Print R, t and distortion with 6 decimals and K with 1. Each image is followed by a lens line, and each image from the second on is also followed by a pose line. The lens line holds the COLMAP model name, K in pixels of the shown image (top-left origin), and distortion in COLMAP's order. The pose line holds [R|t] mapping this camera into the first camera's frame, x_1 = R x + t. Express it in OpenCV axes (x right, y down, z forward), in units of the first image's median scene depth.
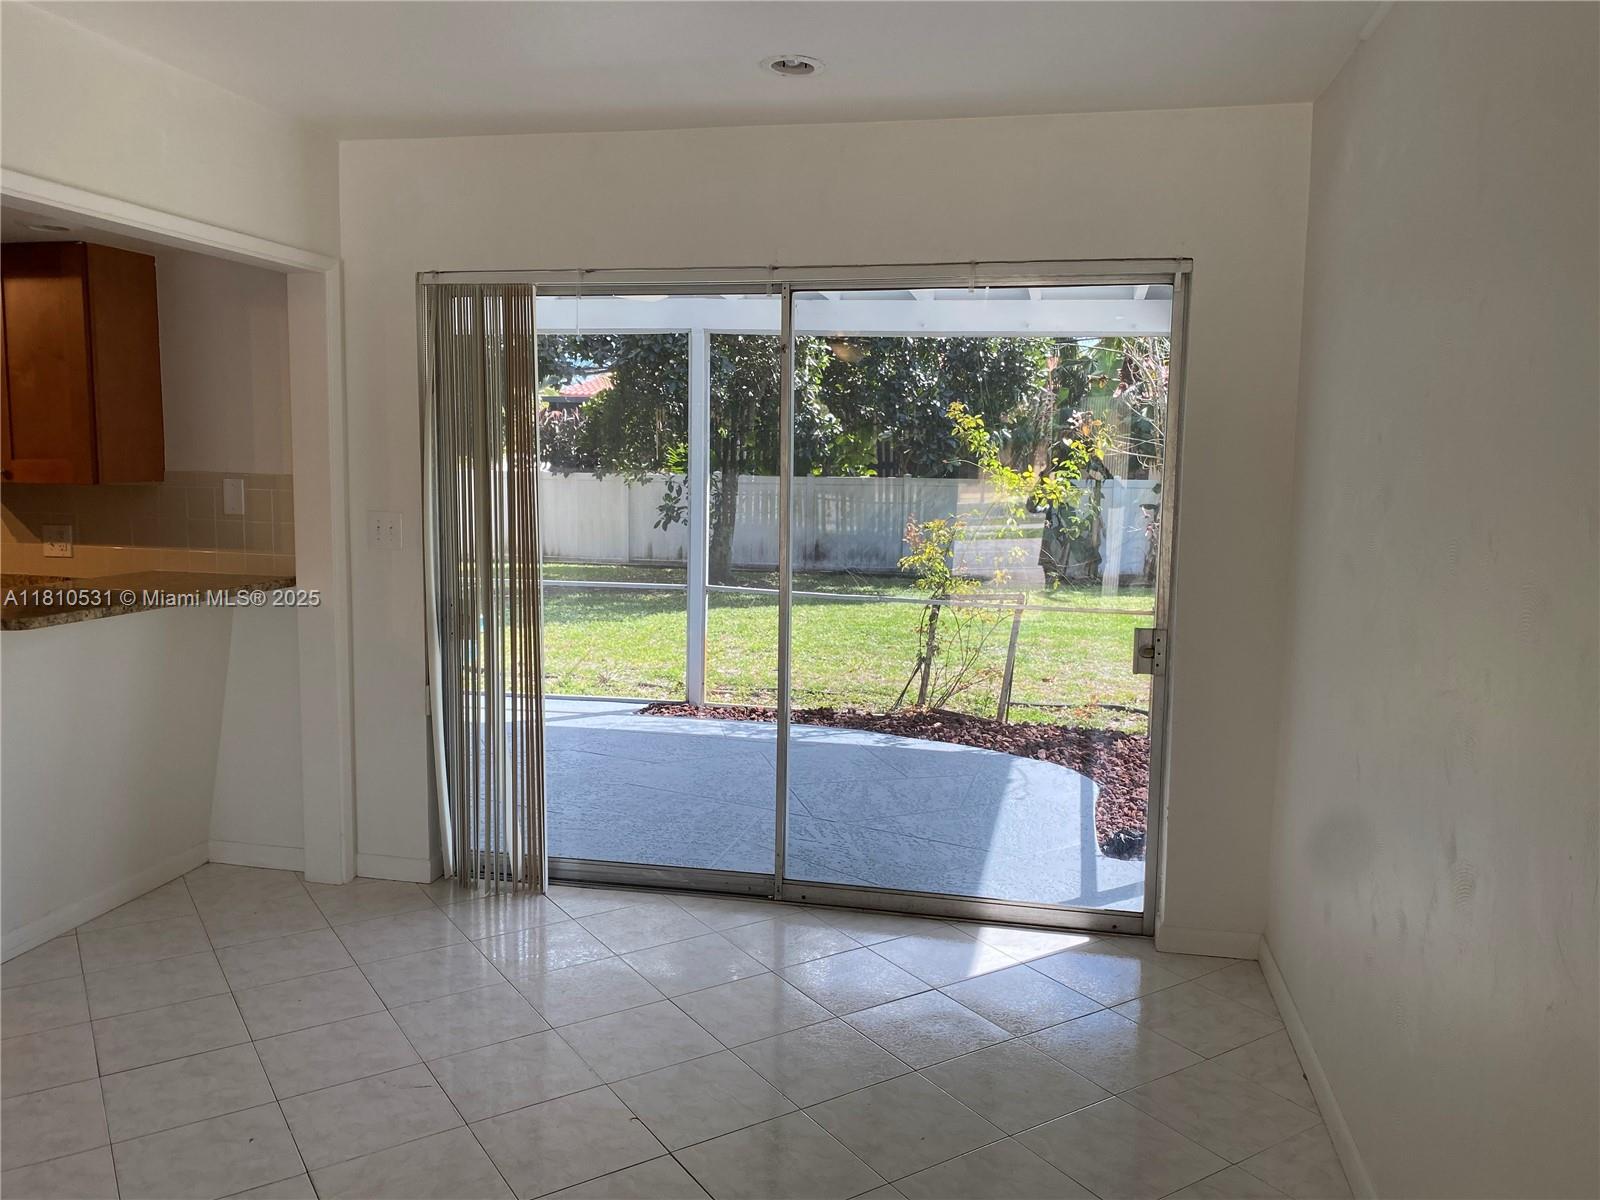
lens RADIAL K [[1228.1, 0, 798.2], [0, 1228.1, 600.9], [0, 0, 1]] dist [0.003531, -0.002768]
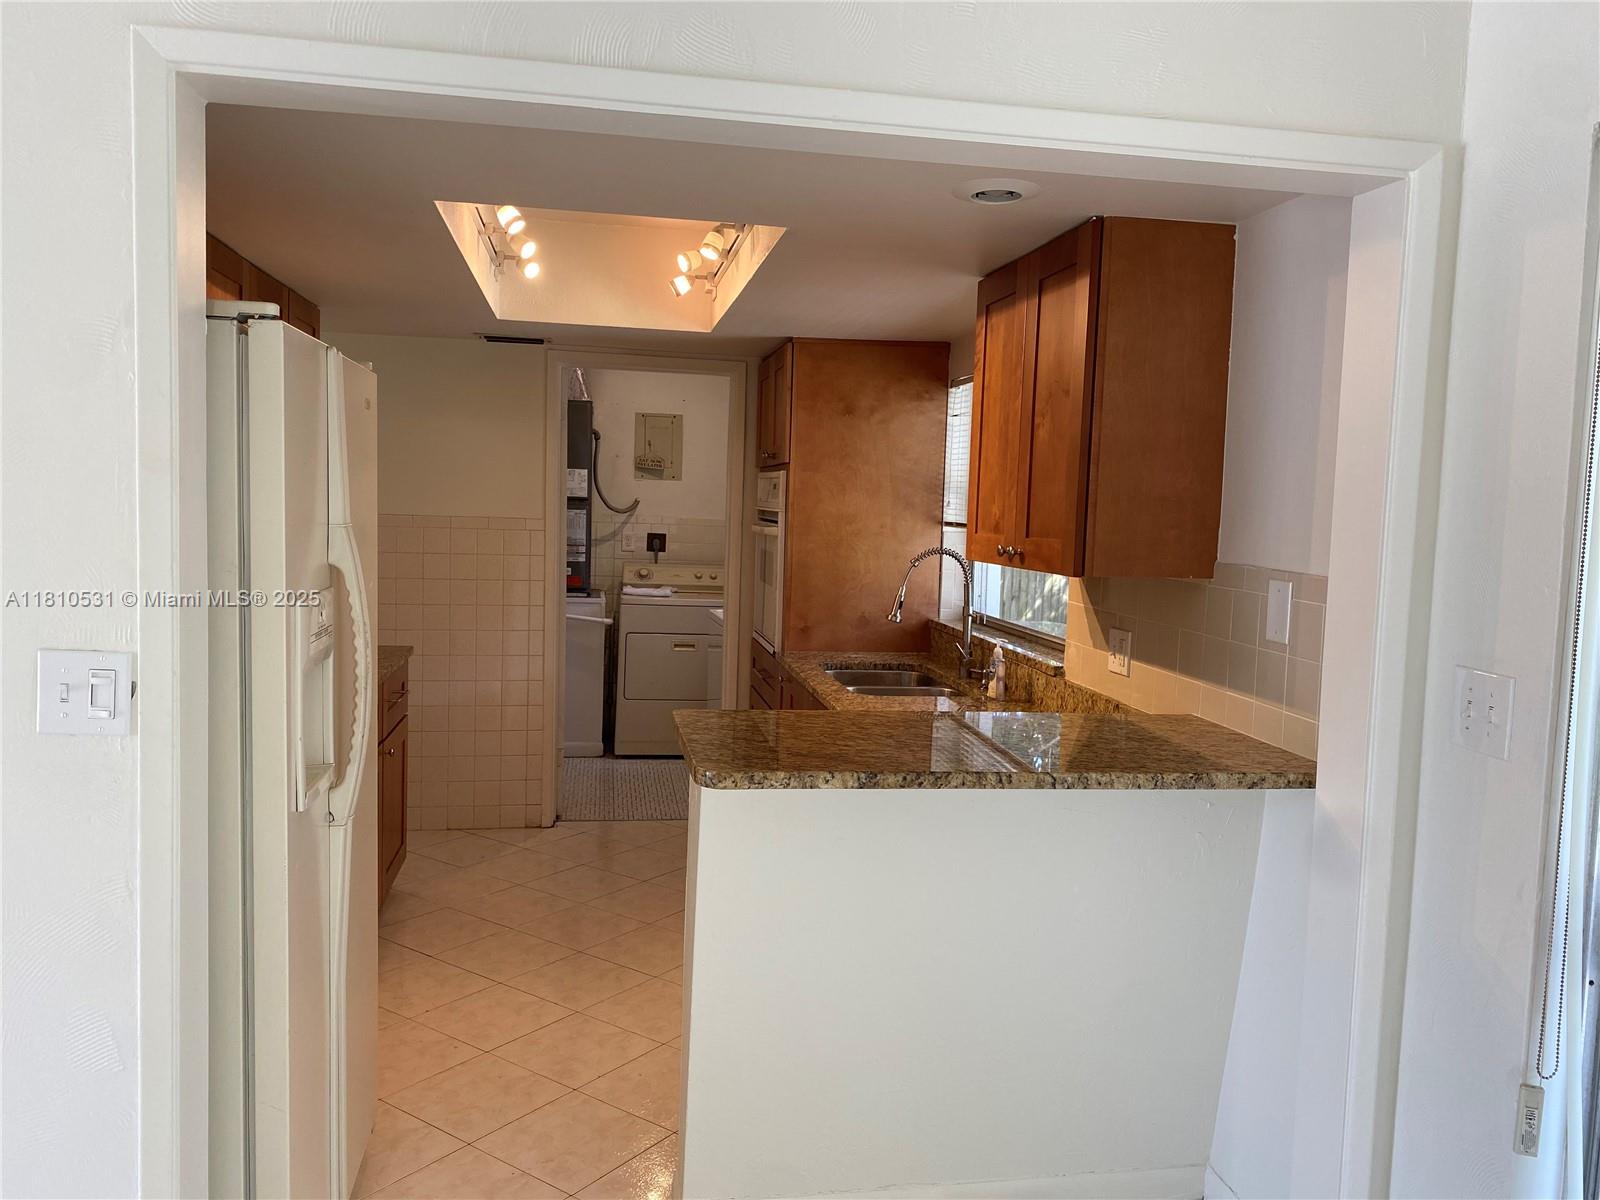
lens RADIAL K [[1228.1, 0, 793.3], [0, 1228.1, 601.7], [0, 0, 1]] dist [0.003531, -0.002768]
pose [[0.319301, 0.073687, -0.944784, 0.012954], [-0.131735, 0.990744, 0.032750, -0.078182], [0.938452, 0.114004, 0.326053, 0.598111]]
